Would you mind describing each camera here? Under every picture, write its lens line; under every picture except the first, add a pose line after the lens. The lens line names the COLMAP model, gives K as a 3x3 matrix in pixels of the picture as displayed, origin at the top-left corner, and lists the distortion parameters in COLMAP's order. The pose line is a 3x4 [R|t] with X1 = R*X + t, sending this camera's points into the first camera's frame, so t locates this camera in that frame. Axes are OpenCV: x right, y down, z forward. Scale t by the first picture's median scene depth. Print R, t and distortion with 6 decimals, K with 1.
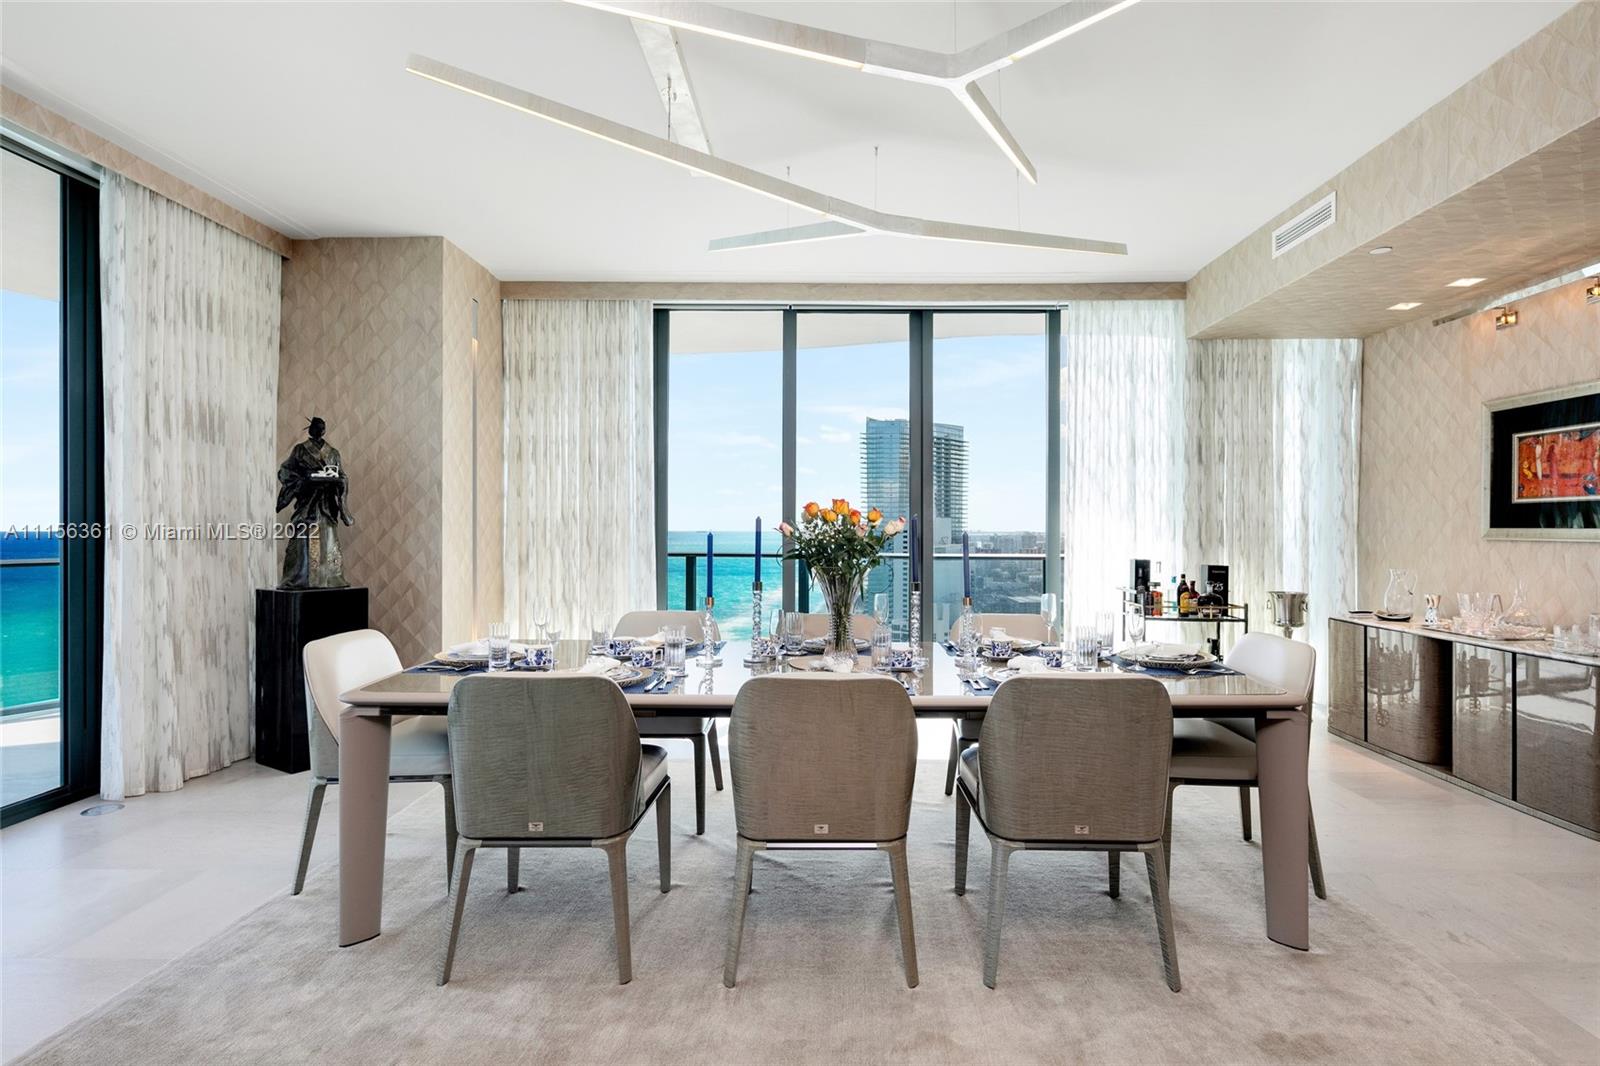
lens RADIAL K [[796.9, 0, 800.0], [0, 796.9, 533.0], [0, 0, 1]] dist [-0.001689, -0.001229]
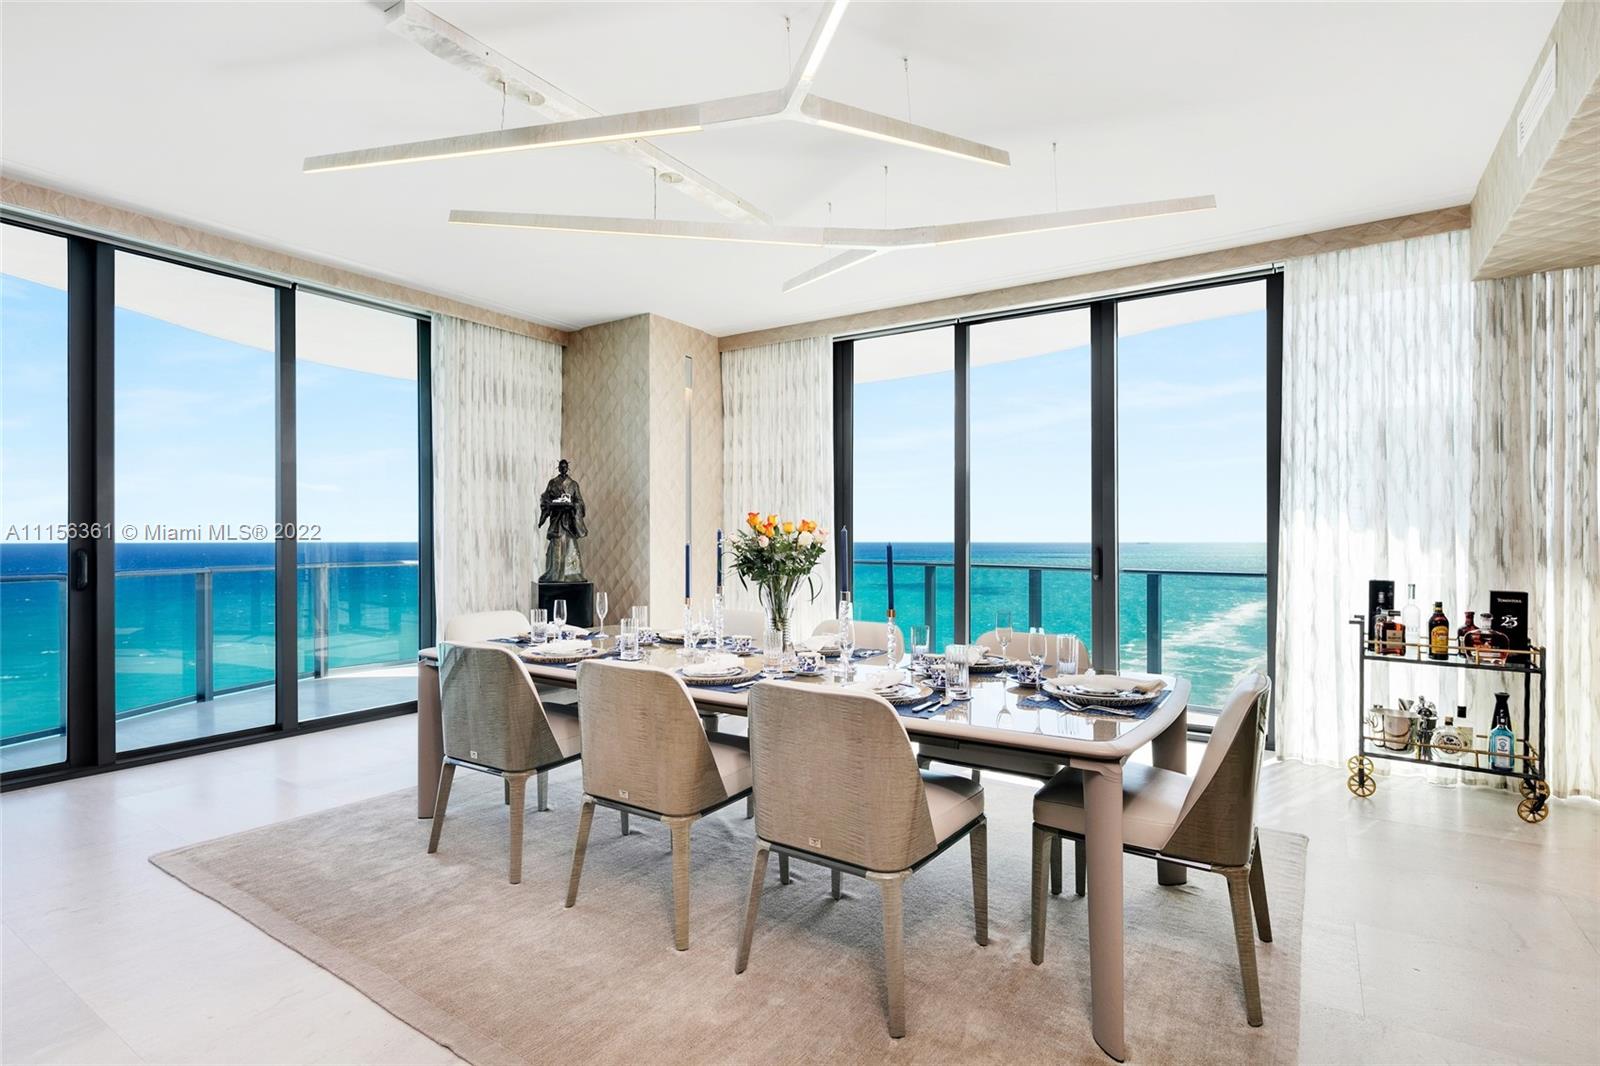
lens RADIAL K [[758.7, 0, 778.4], [0, 758.7, 541.4], [0, 0, 1]] dist [-0.002149, -0.000967]
pose [[0.840029, 0.002078, -0.542538, 0.389032], [-0.004029, 0.999989, -0.002407, -0.000349], [0.542527, 0.004208, 0.840028, 0.084143]]
